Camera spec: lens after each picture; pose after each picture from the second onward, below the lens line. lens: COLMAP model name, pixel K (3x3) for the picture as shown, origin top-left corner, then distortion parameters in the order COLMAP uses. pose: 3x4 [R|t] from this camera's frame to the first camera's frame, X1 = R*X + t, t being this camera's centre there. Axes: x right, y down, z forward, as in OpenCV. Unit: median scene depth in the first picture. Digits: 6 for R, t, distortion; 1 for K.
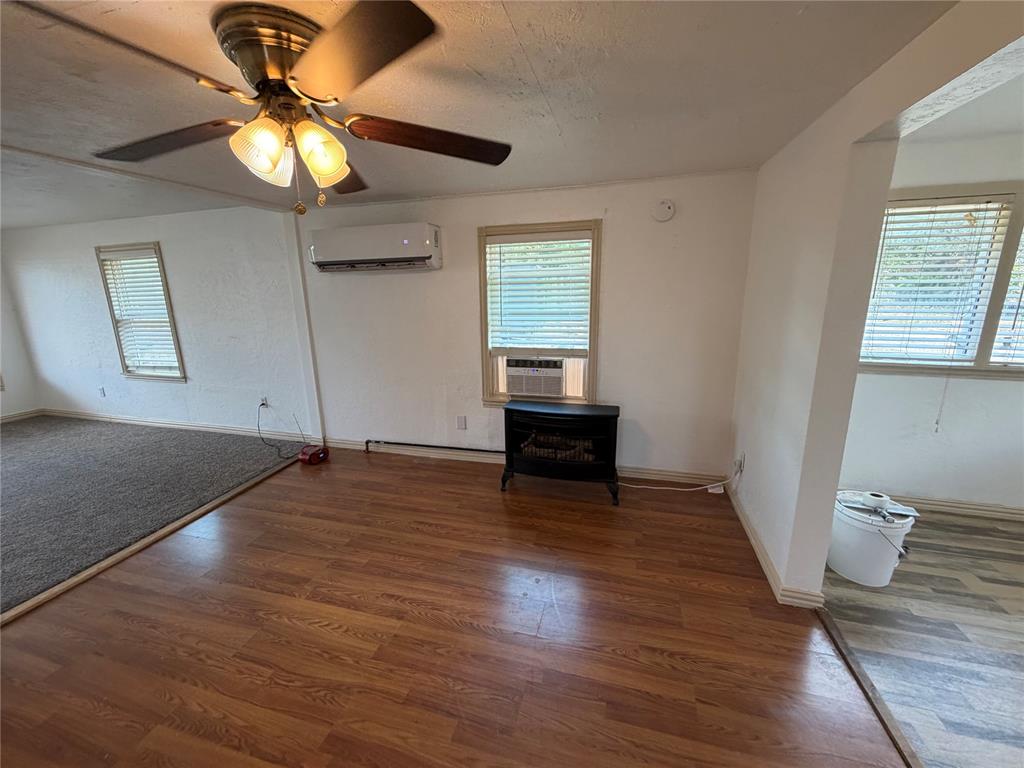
lens RADIAL K [[405.0, 0, 510.5], [0, 405.0, 386.1], [0, 0, 1]] dist [0.000311, 0.000056]
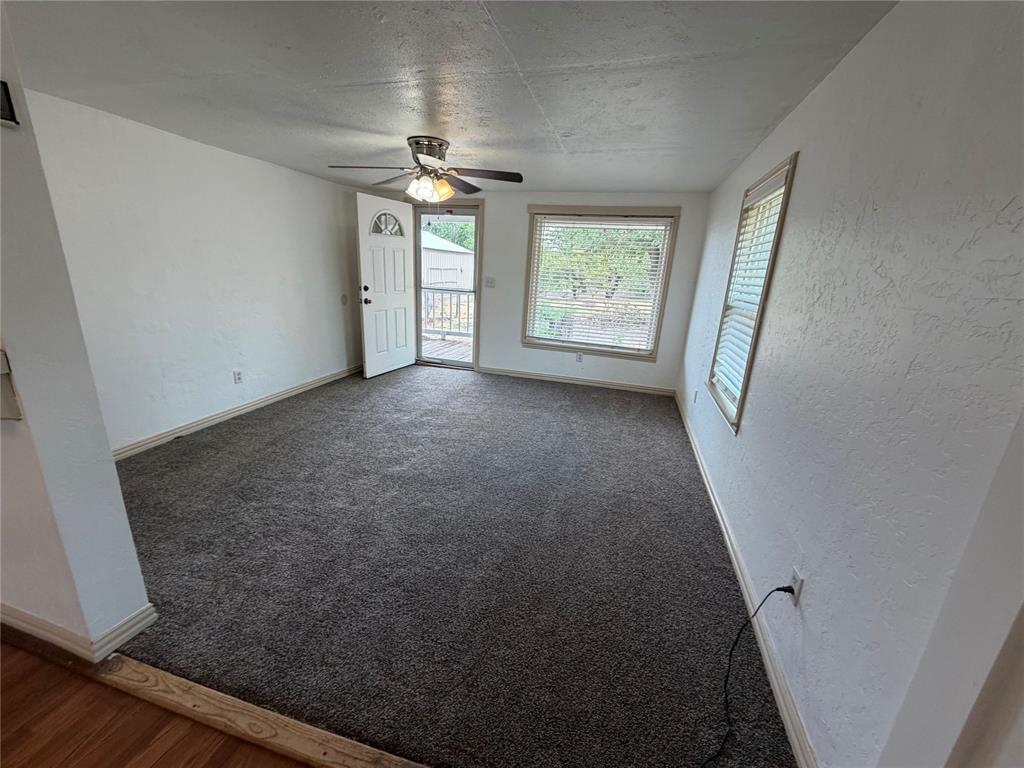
lens RADIAL K [[405.3, 0, 509.3], [0, 405.3, 382.3], [0, 0, 1]] dist [0.000132, 0.000011]
pose [[-0.010432, 0.290688, -0.956761, -0.382640], [-0.275771, 0.918871, 0.282183, -0.169831], [0.961167, 0.266790, 0.070578, 0.809263]]
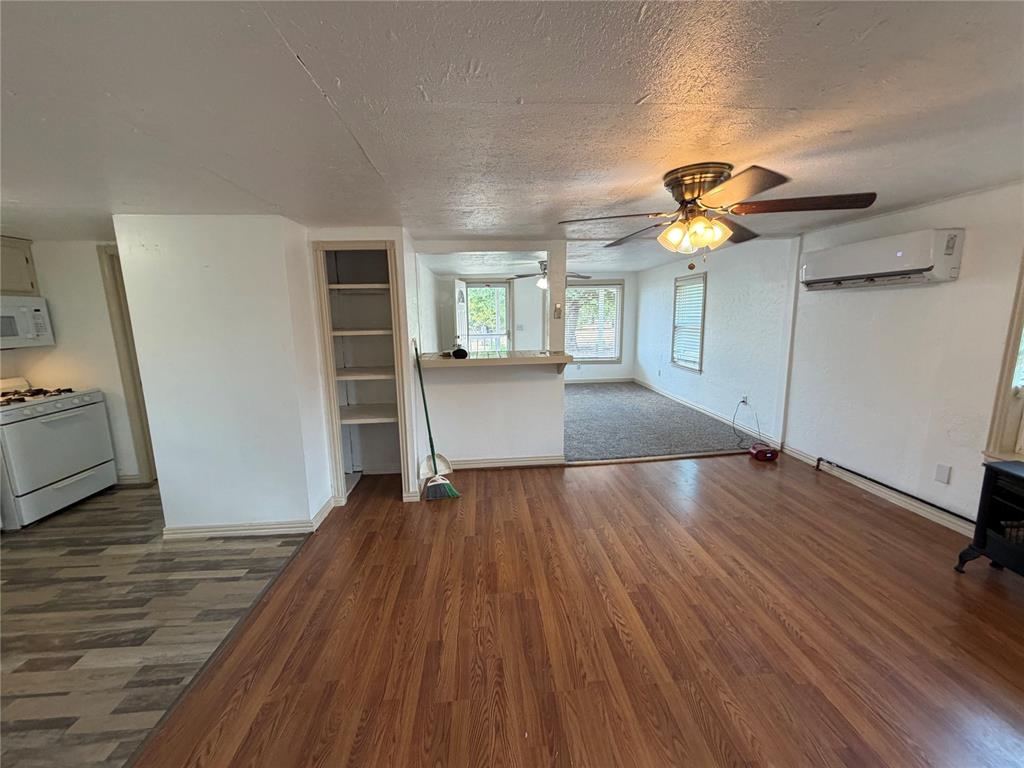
lens RADIAL K [[405.3, 0, 509.3], [0, 405.3, 382.3], [0, 0, 1]] dist [0.000132, 0.000011]
pose [[0.338222, 0.168179, -0.925917, 0.284610], [-0.199481, 0.974355, 0.104110, 0.003842], [0.919681, 0.149491, 0.363097, -0.080965]]
